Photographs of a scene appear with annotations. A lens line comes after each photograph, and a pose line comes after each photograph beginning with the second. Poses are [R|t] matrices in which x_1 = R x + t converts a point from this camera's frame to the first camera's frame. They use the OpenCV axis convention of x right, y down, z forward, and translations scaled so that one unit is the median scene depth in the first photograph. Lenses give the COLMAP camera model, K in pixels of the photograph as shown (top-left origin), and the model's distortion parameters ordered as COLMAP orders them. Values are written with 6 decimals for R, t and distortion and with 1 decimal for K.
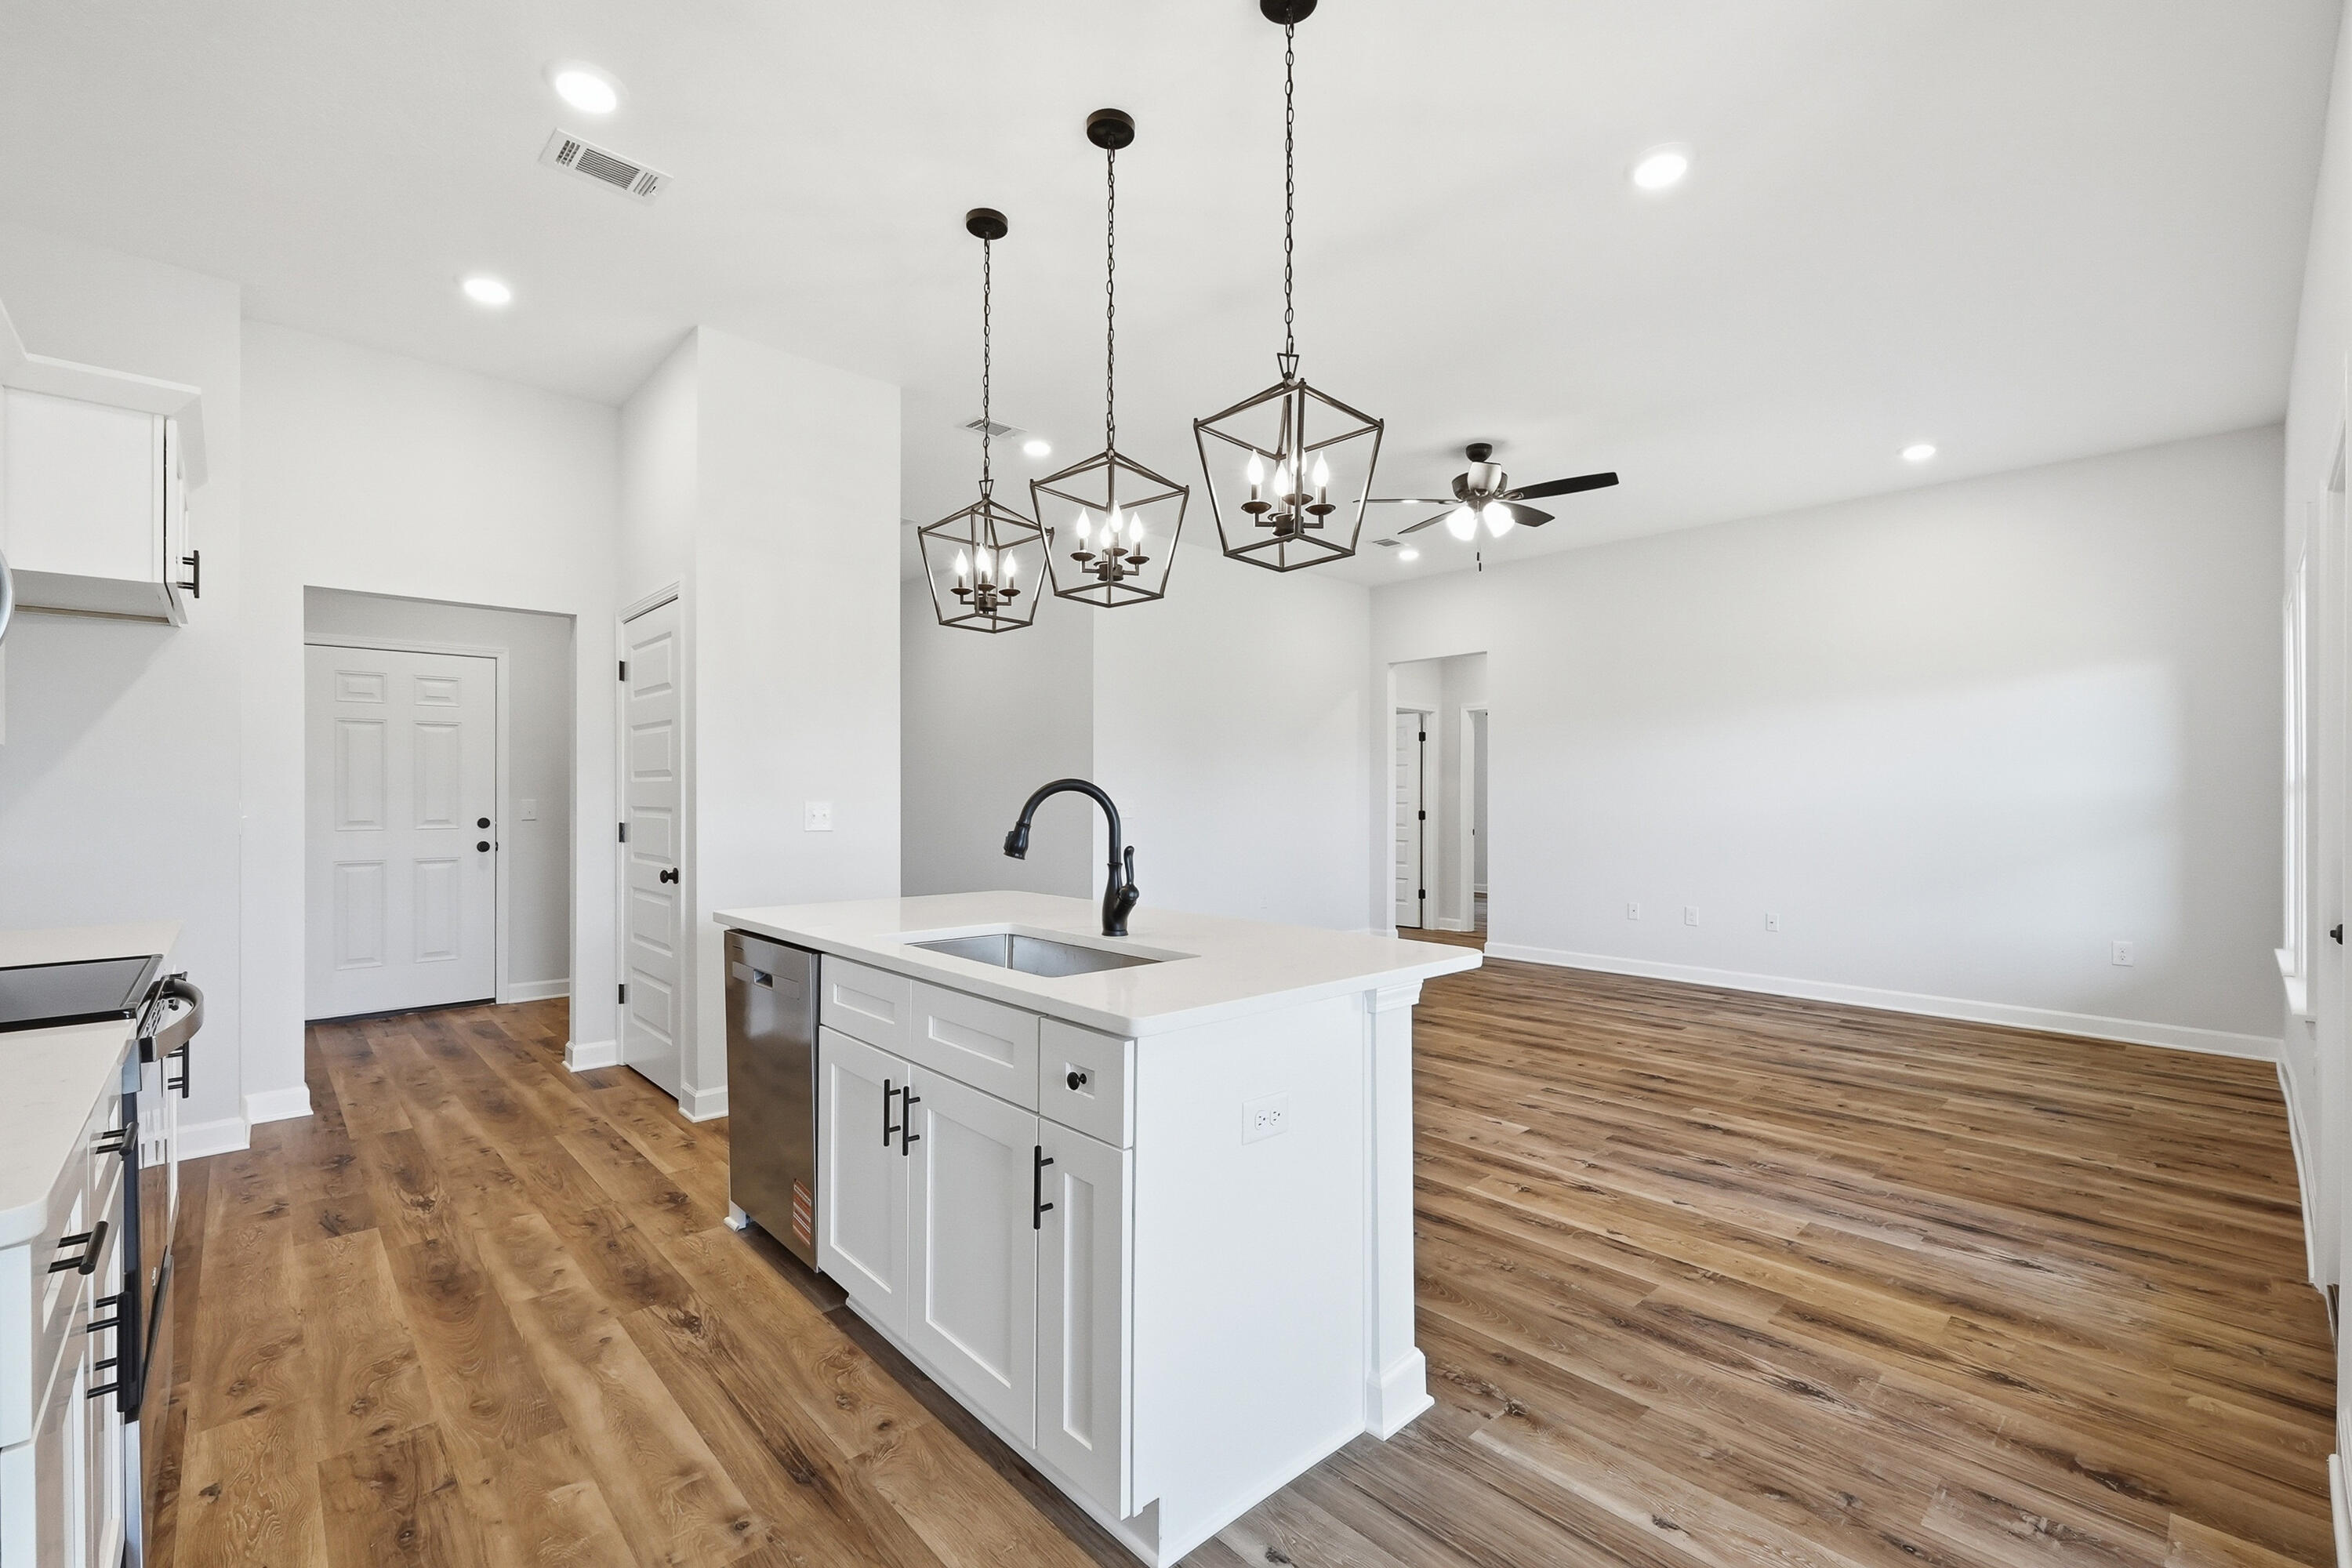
lens RADIAL K [[1007.2, 0, 1178.1], [0, 1007.2, 796.5], [0, 0, 1]] dist [-0.003206, 0.004039]
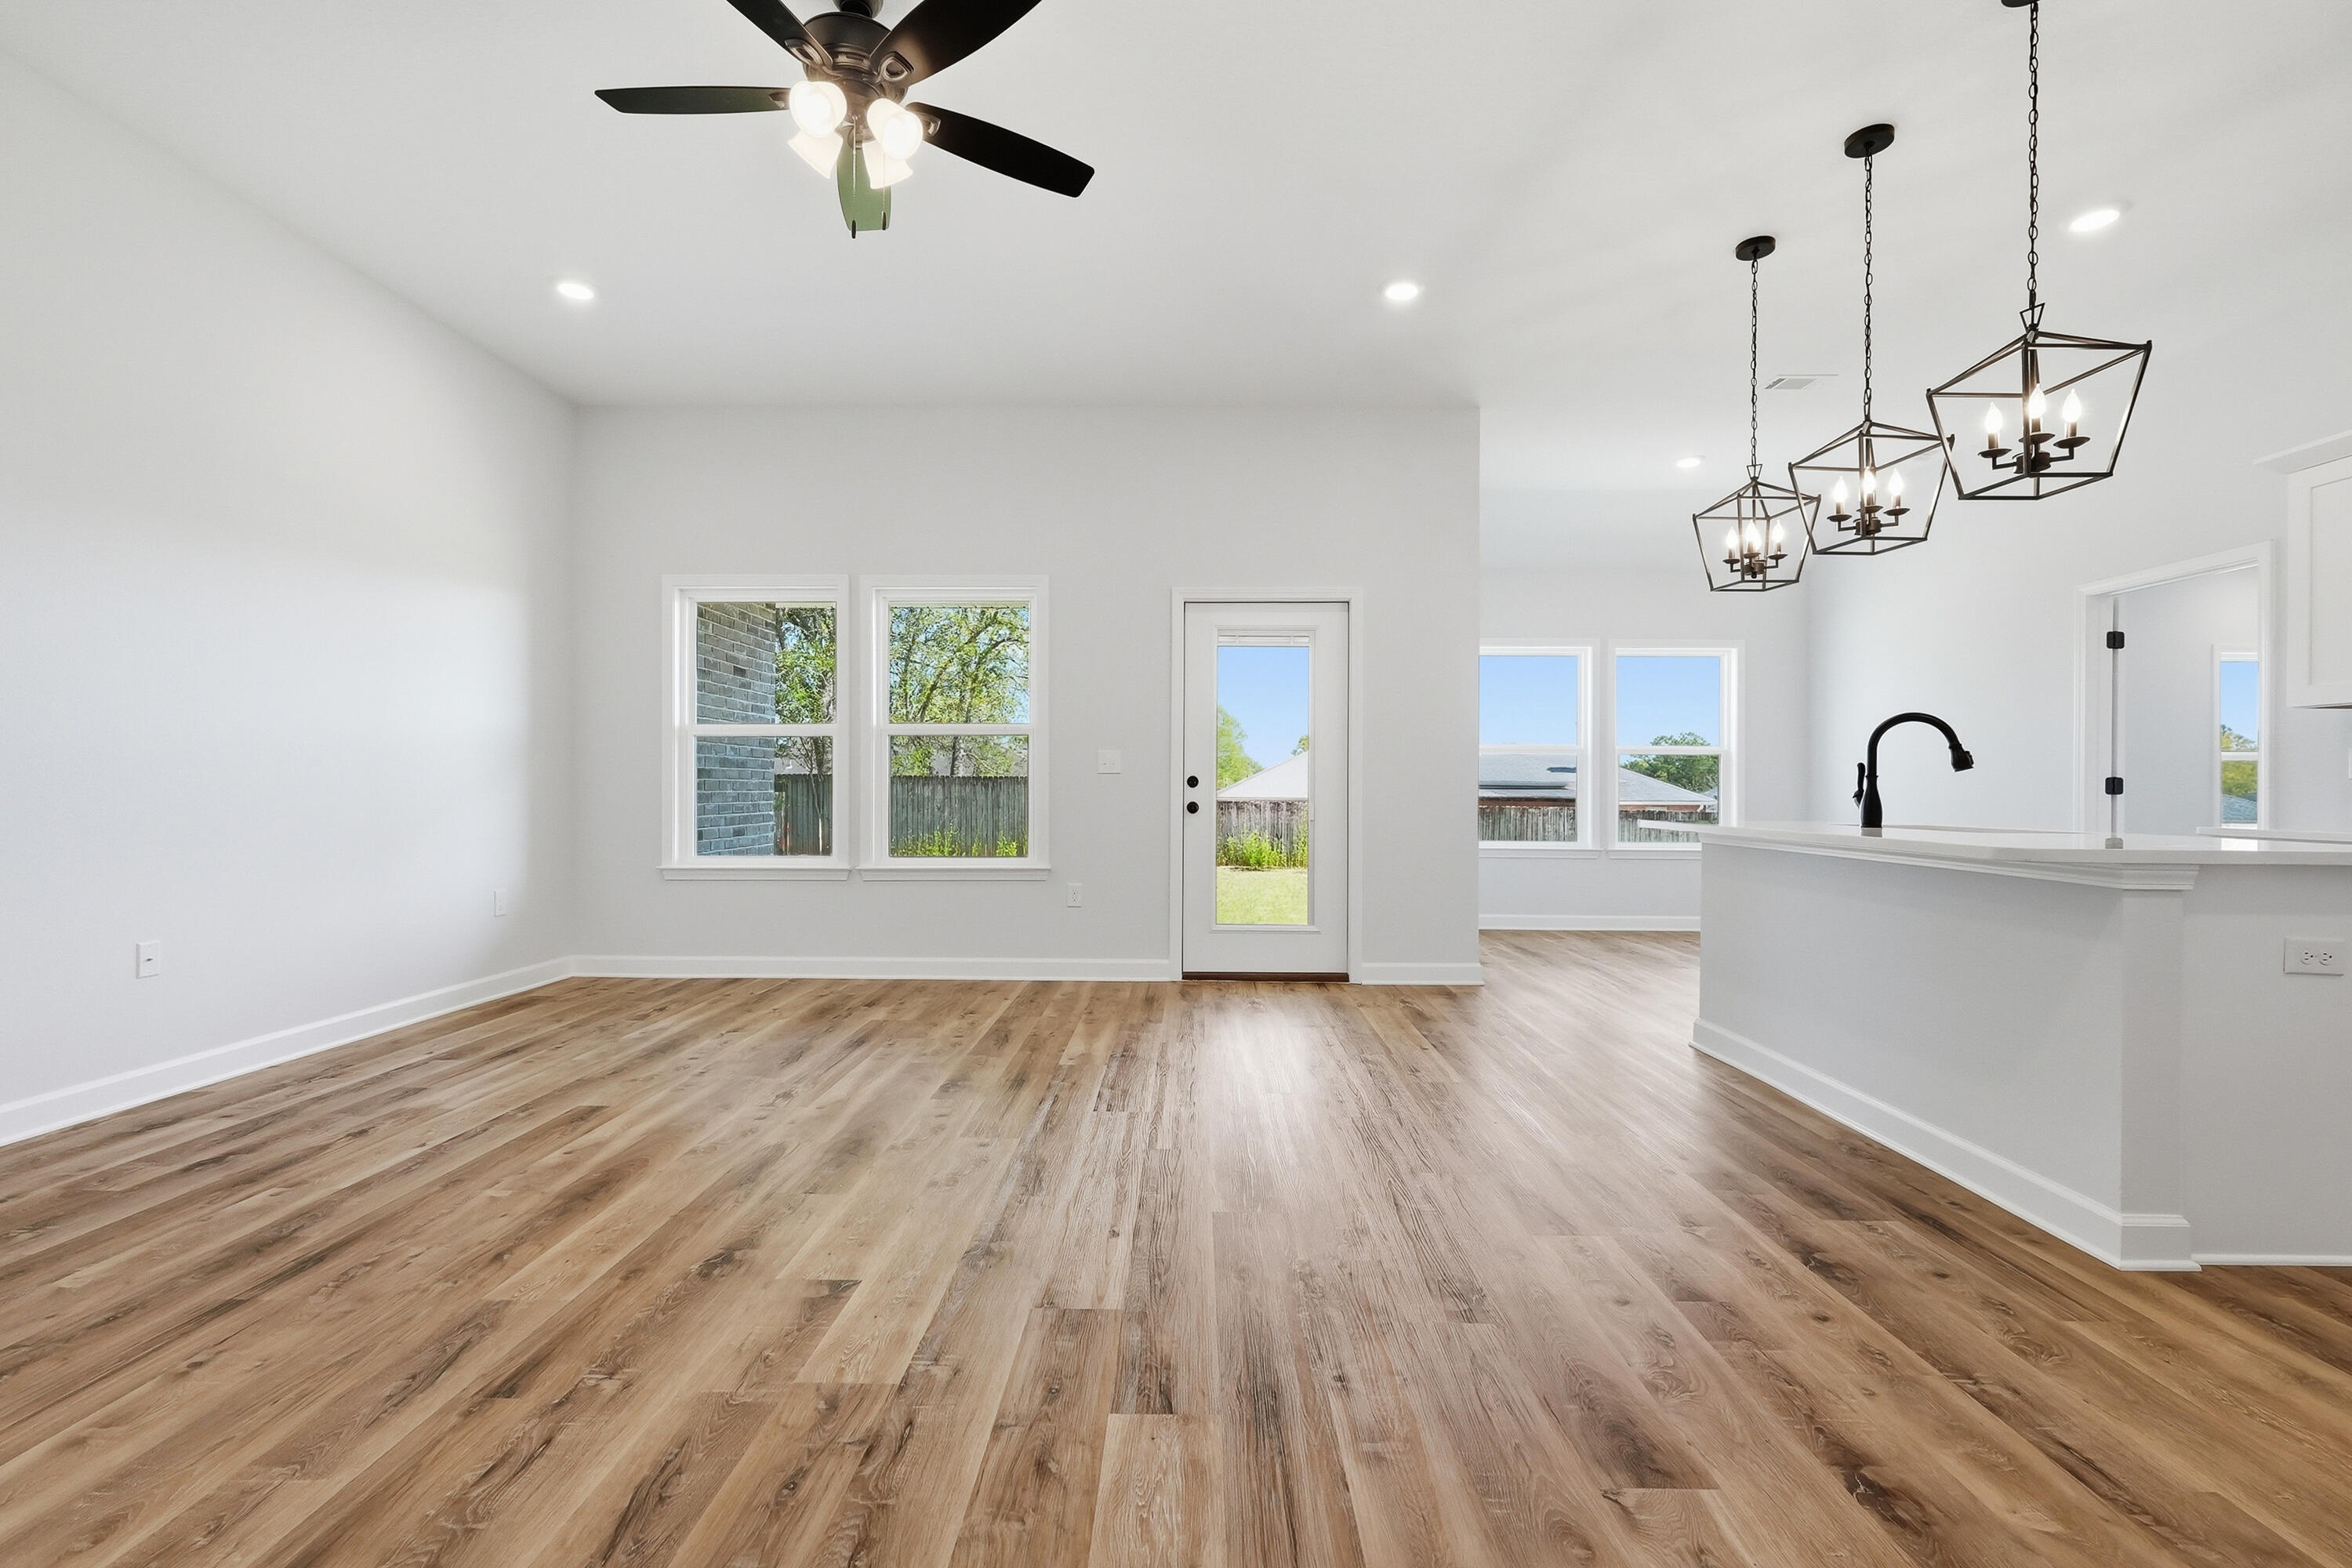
lens RADIAL K [[1015.6, 0, 1174.7], [0, 1015.6, 778.5], [0, 0, 1]] dist [0.000625, 0.001319]
pose [[-0.715354, -0.001153, 0.698761, -0.289796], [-0.008596, 0.999937, -0.007150, 0.074240], [-0.698709, -0.011122, -0.715319, 2.199860]]
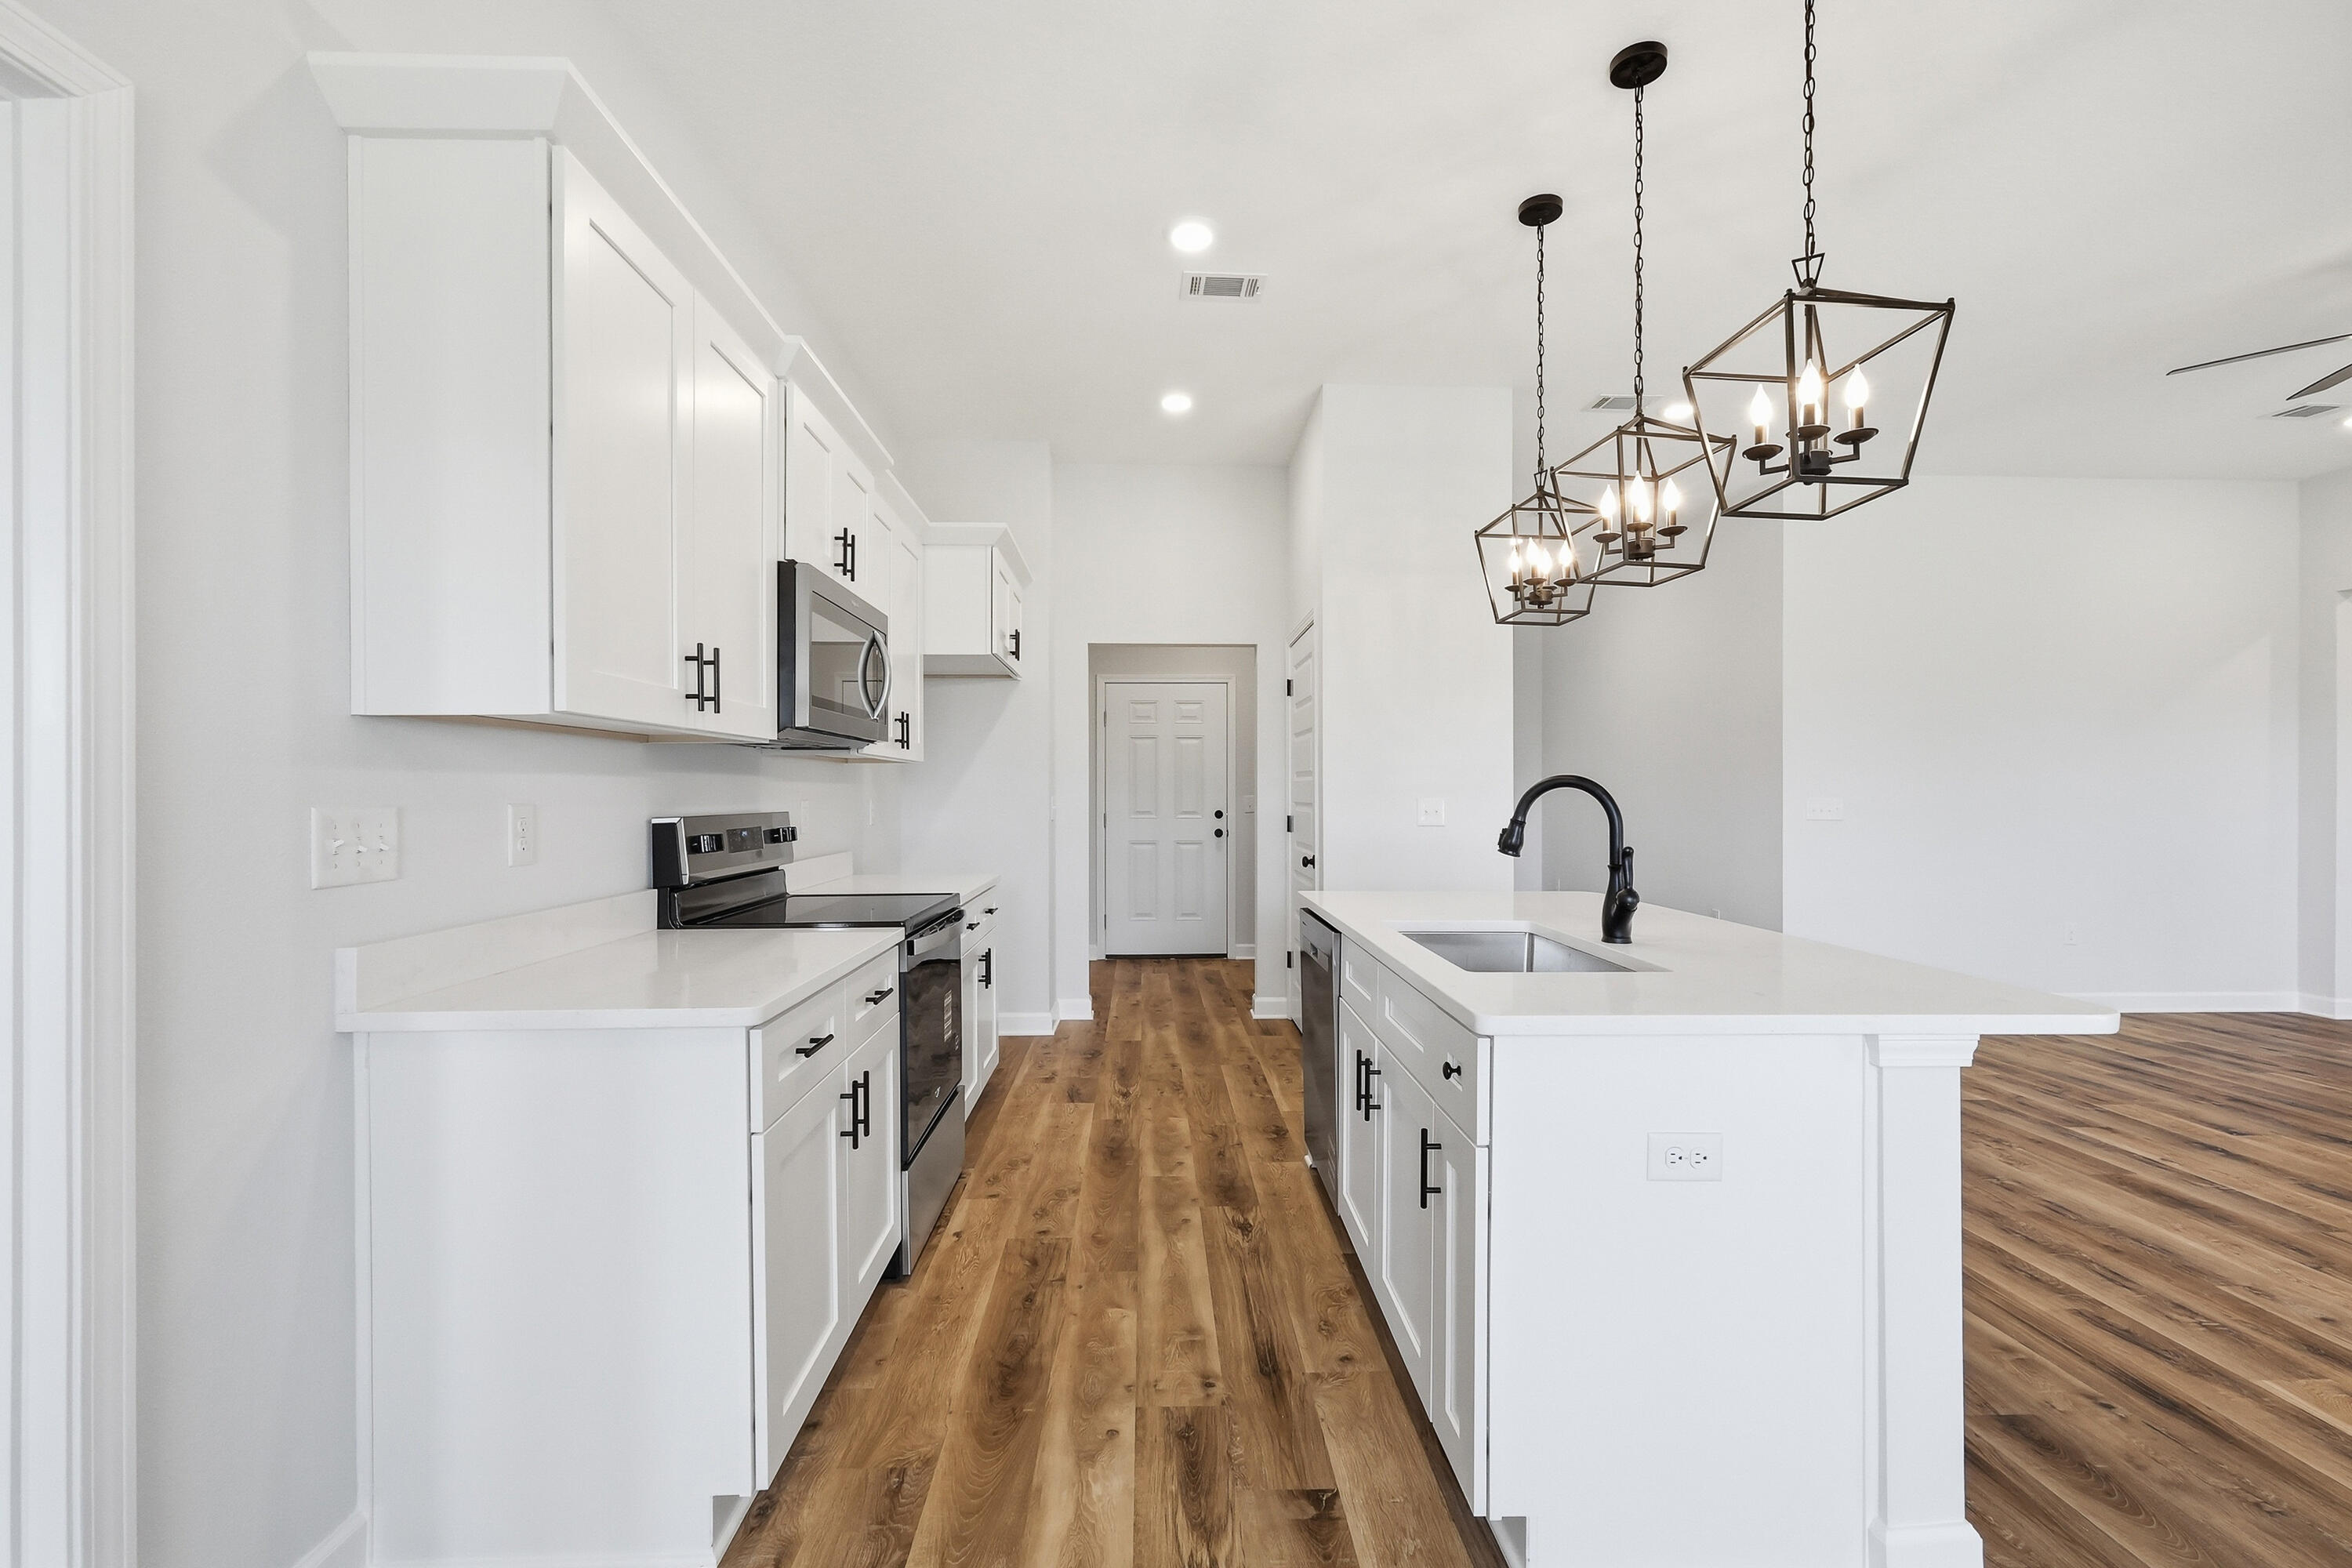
lens RADIAL K [[1007.2, 0, 1178.1], [0, 1007.2, 796.5], [0, 0, 1]] dist [-0.003206, 0.004039]
pose [[0.752712, 0.002122, -0.658347, 0.204305], [-0.000416, 0.999996, 0.002747, 0.000608], [0.658350, -0.001794, 0.752710, 0.029106]]
